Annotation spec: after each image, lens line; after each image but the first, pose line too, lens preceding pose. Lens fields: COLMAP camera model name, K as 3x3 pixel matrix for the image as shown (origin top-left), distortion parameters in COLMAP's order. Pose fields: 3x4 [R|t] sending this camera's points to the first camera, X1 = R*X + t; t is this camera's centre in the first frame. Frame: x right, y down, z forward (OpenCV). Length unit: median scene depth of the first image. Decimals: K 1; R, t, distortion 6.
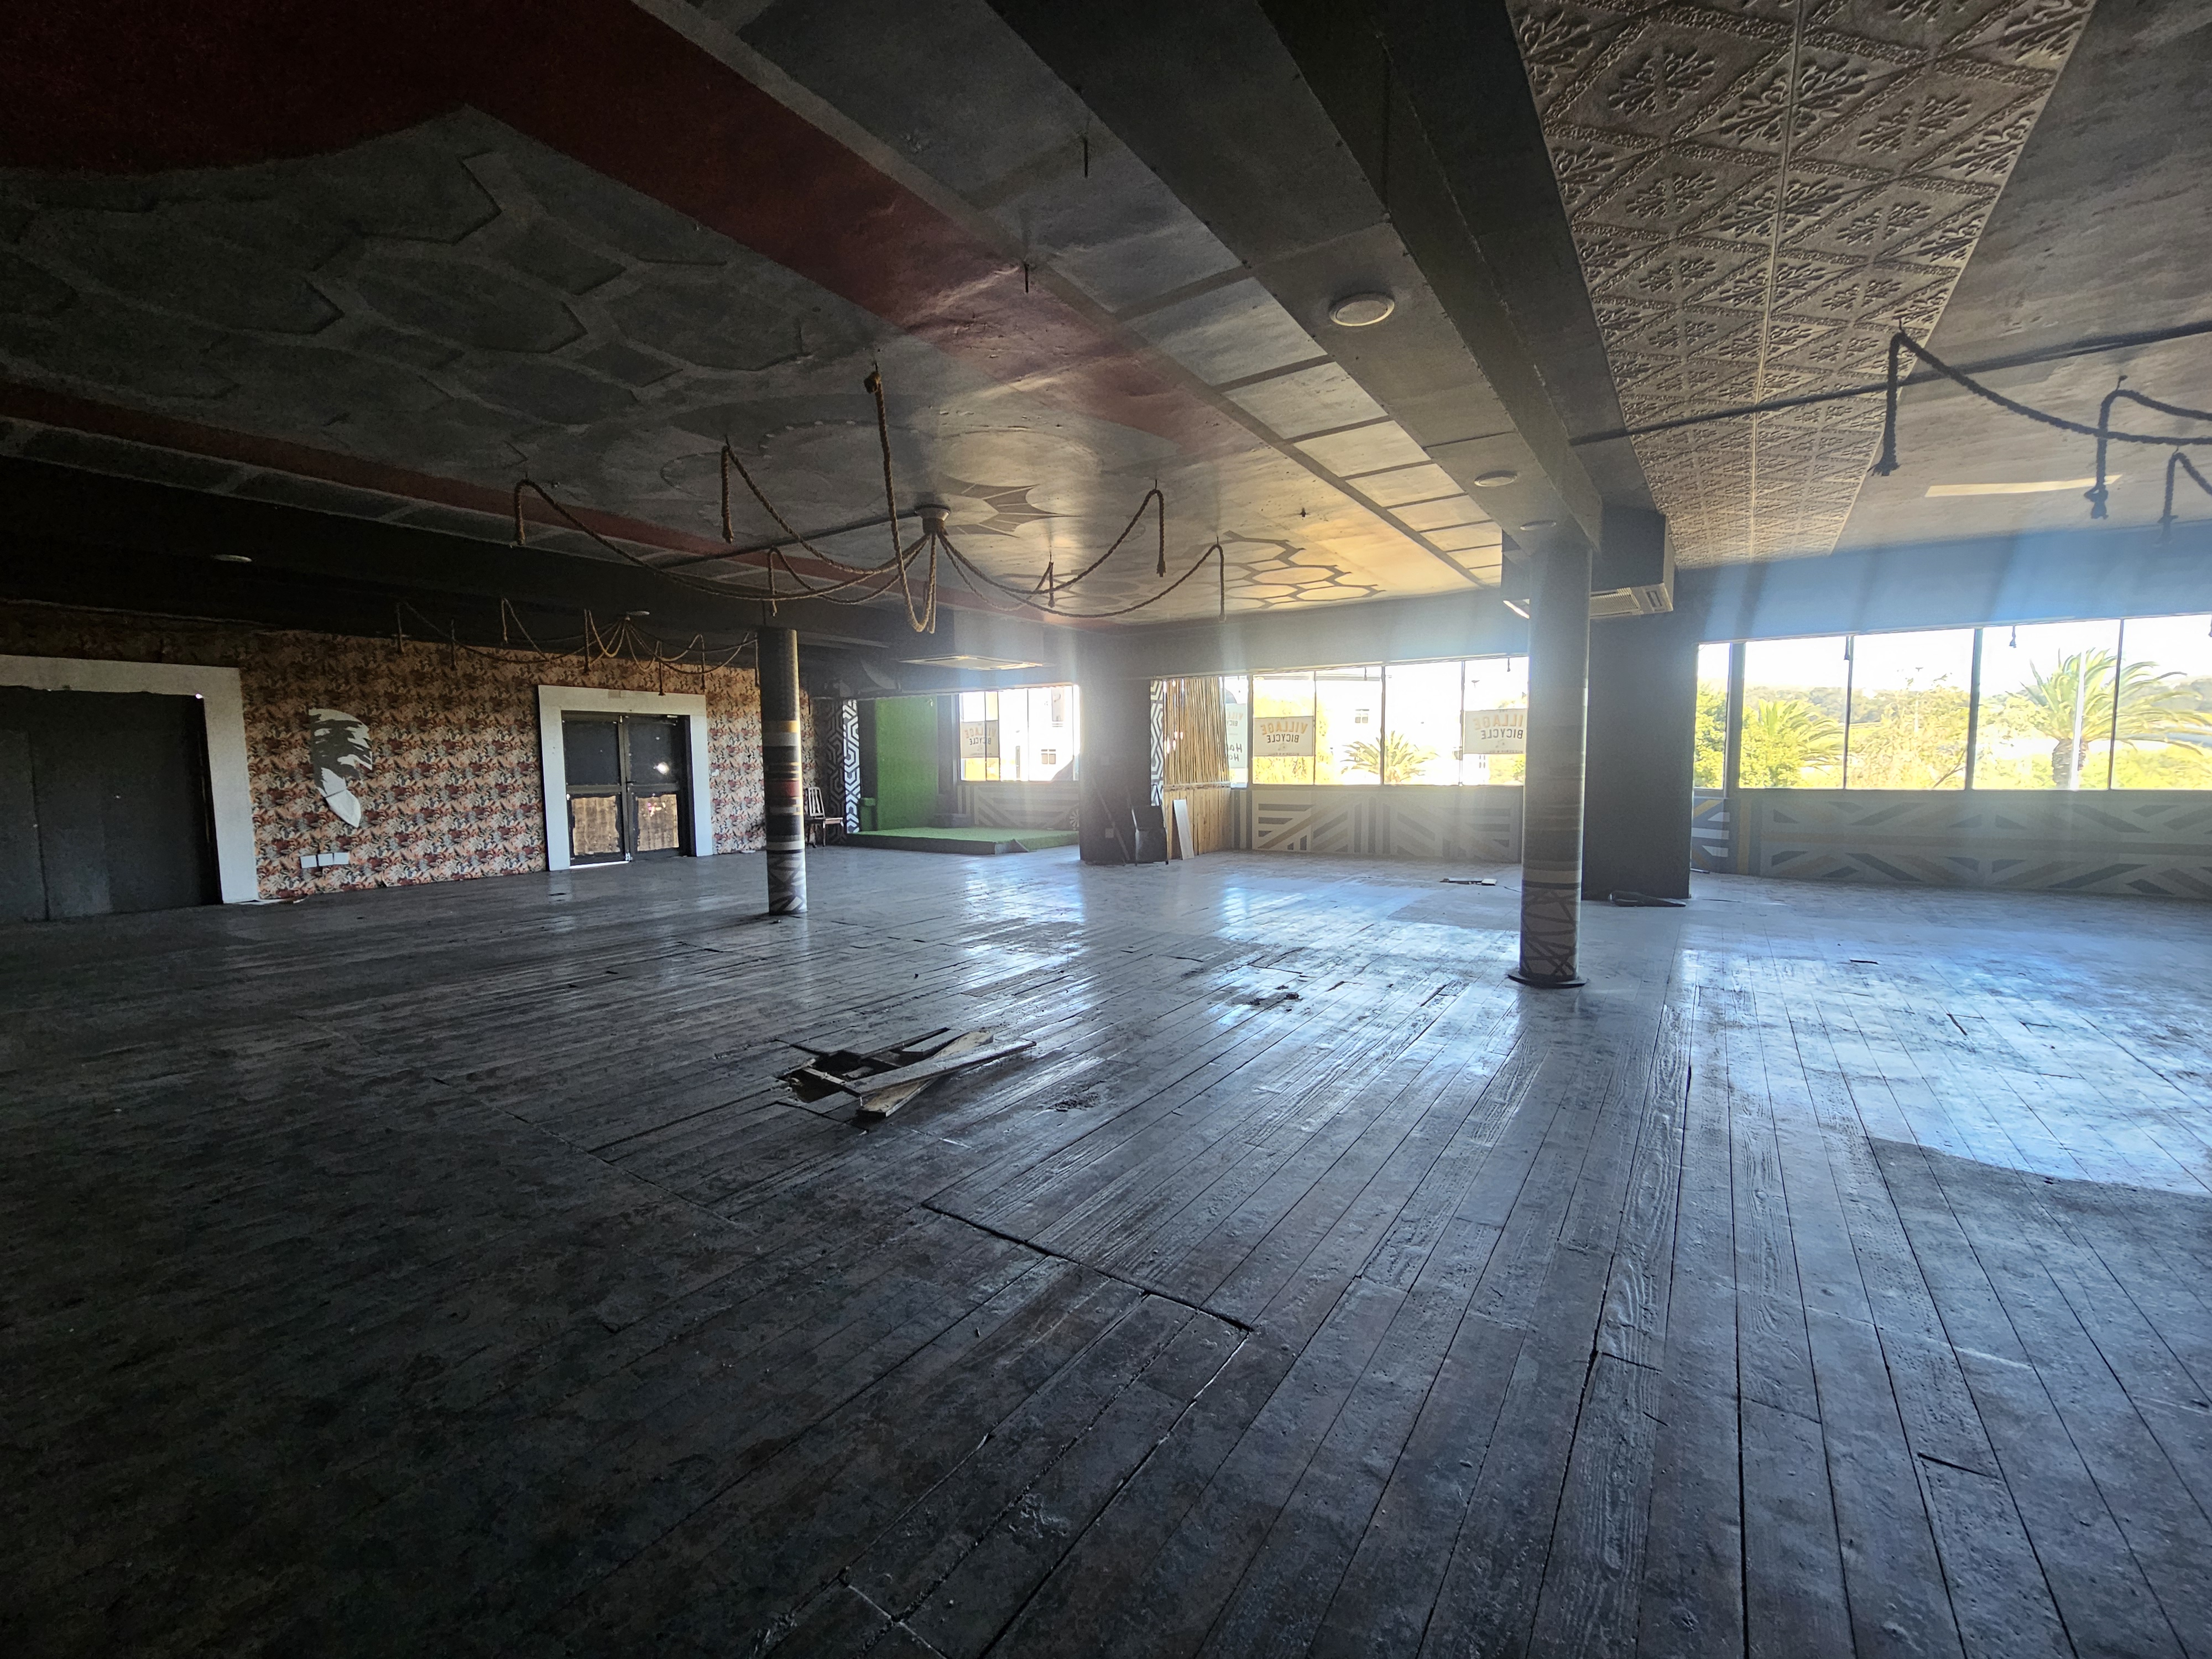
lens RADIAL K [[906.9, 0, 1119.1], [0, 906.9, 836.8], [0, 0, 1]] dist [-0.002391, 0.000591]
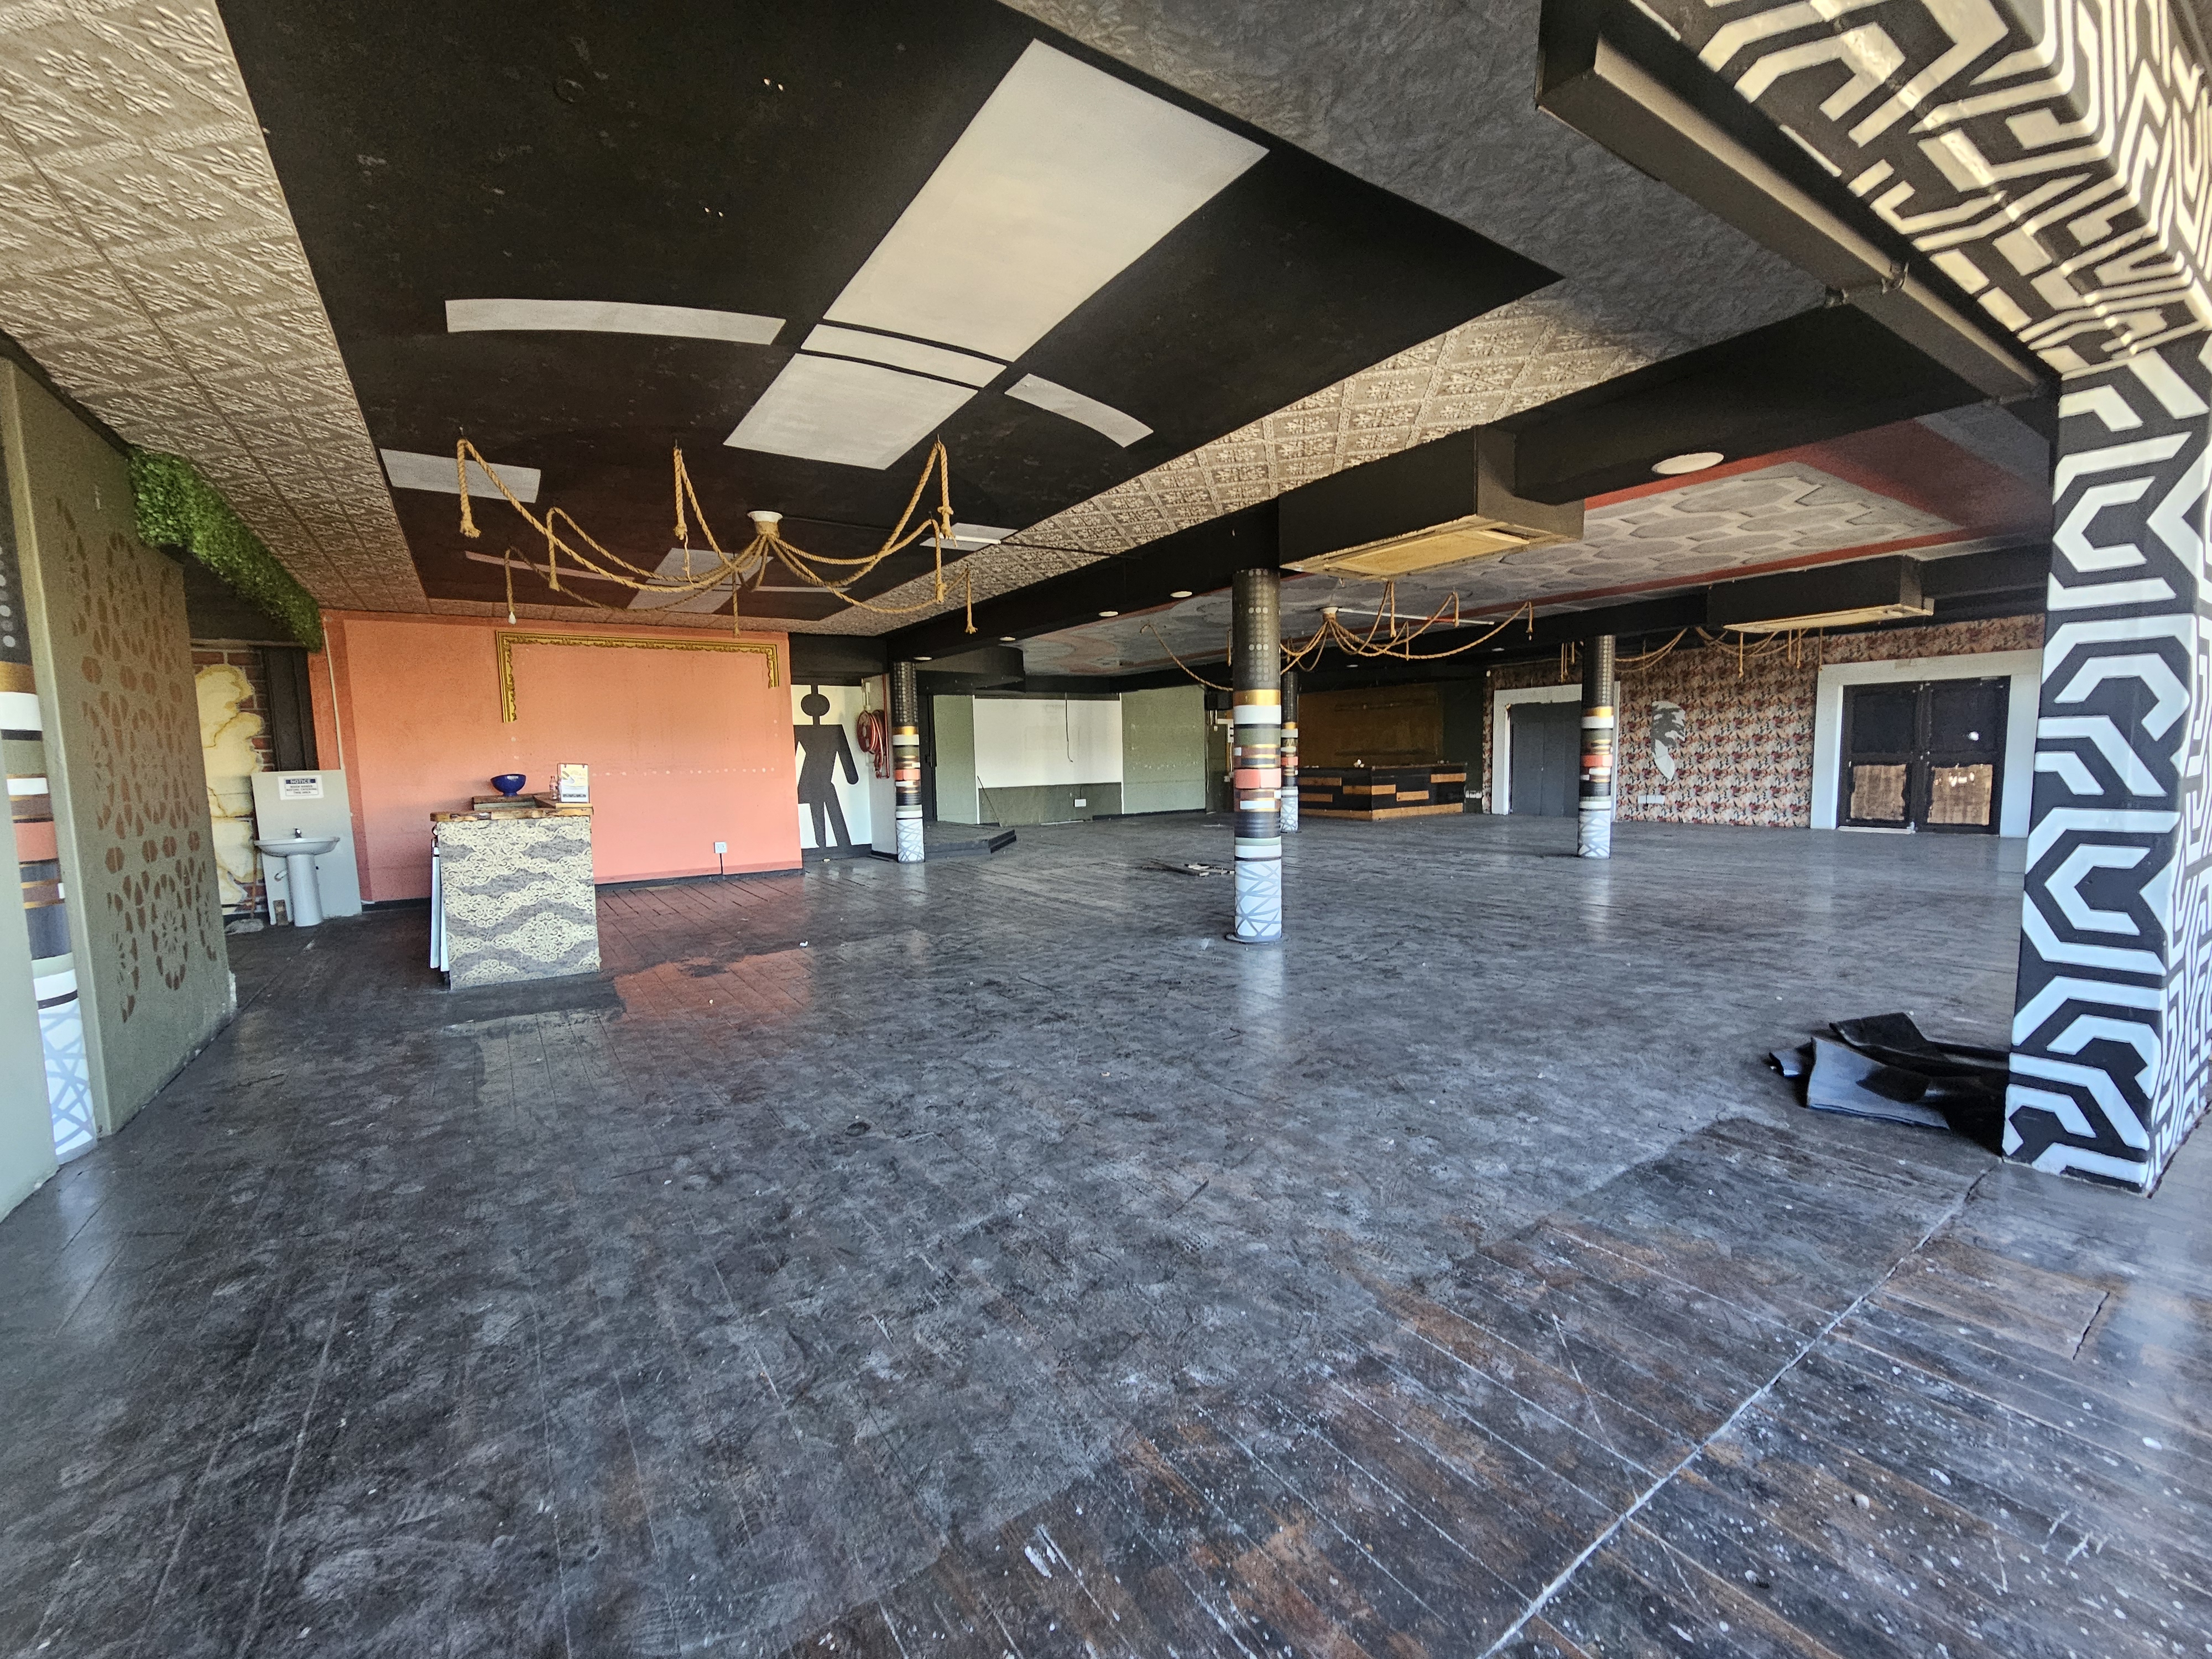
lens RADIAL K [[906.9, 0, 1092.3], [0, 906.9, 838.4], [0, 0, 1]] dist [-0.002391, 0.000591]
pose [[-0.384365, 0.106163, -0.917057, 0.878677], [-0.048938, 0.989626, 0.135075, -0.068015], [0.921883, 0.096797, -0.375182, 0.675286]]
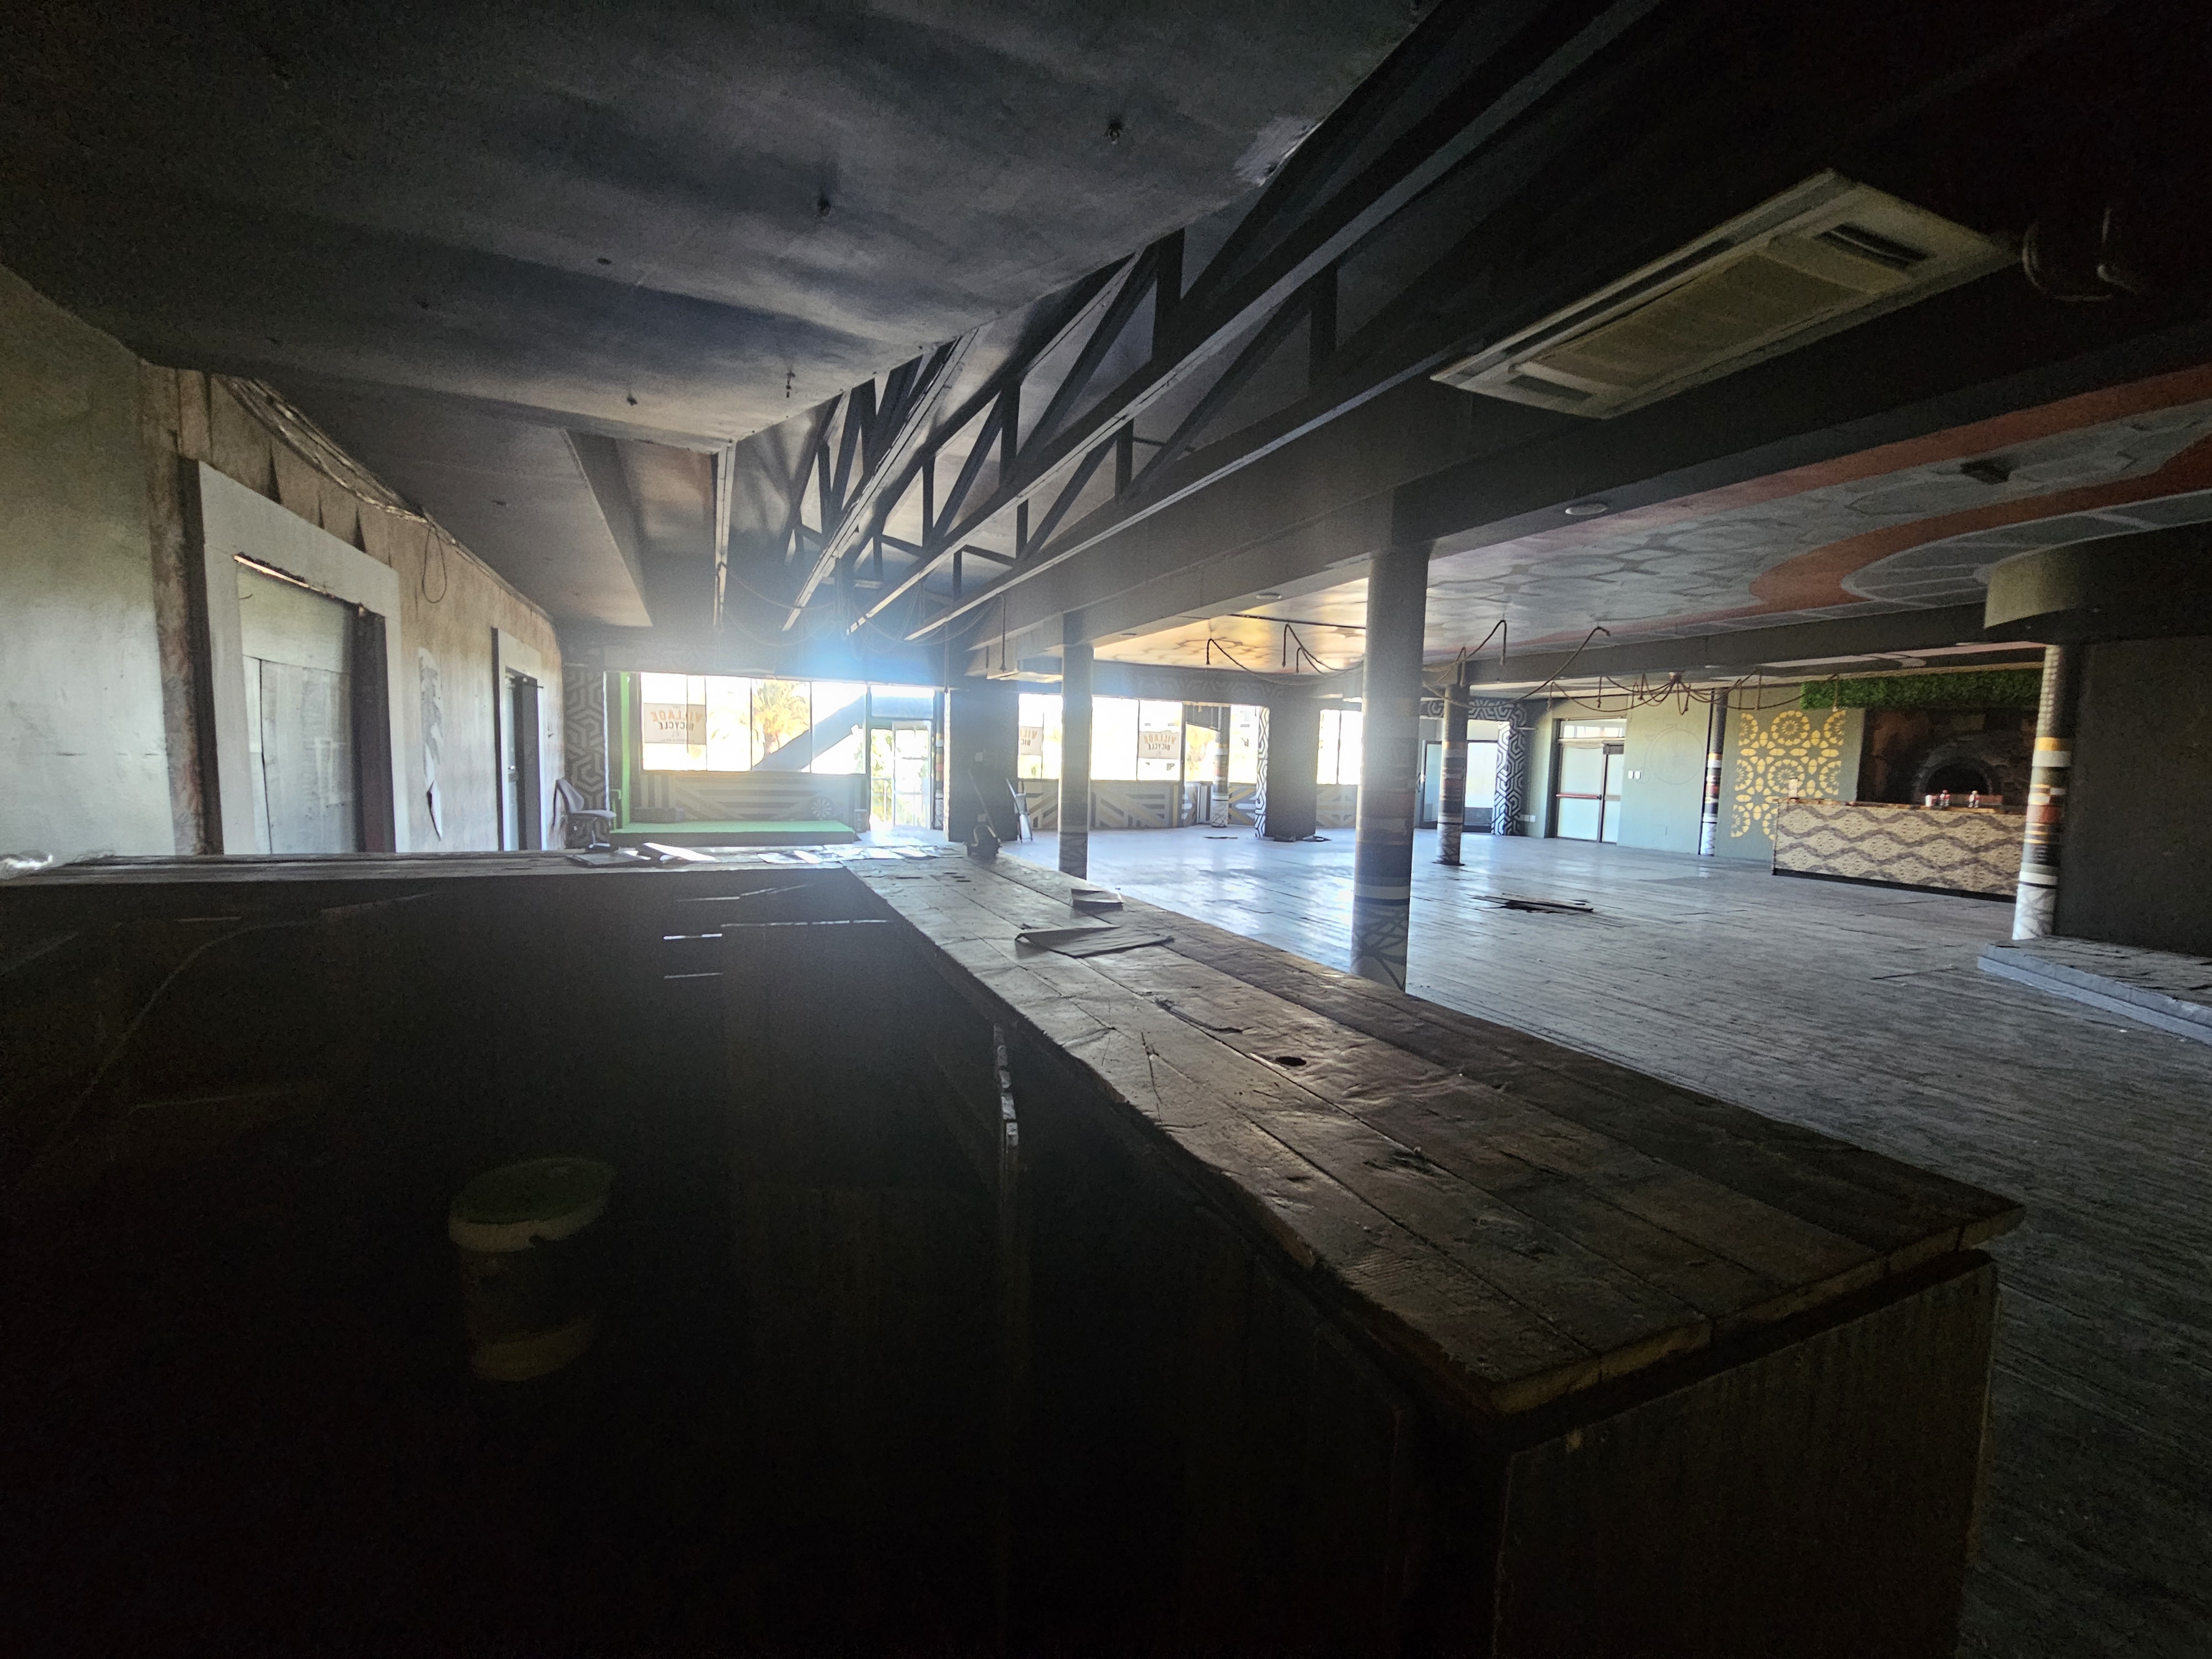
lens RADIAL K [[906.9, 0, 1088.1], [0, 906.9, 828.7], [0, 0, 1]] dist [-0.002391, 0.000591]
pose [[0.553724, -0.040820, 0.831699, -1.053586], [0.037776, 0.999001, 0.023881, -0.015338], [-0.831843, 0.018195, 0.554713, 0.254004]]
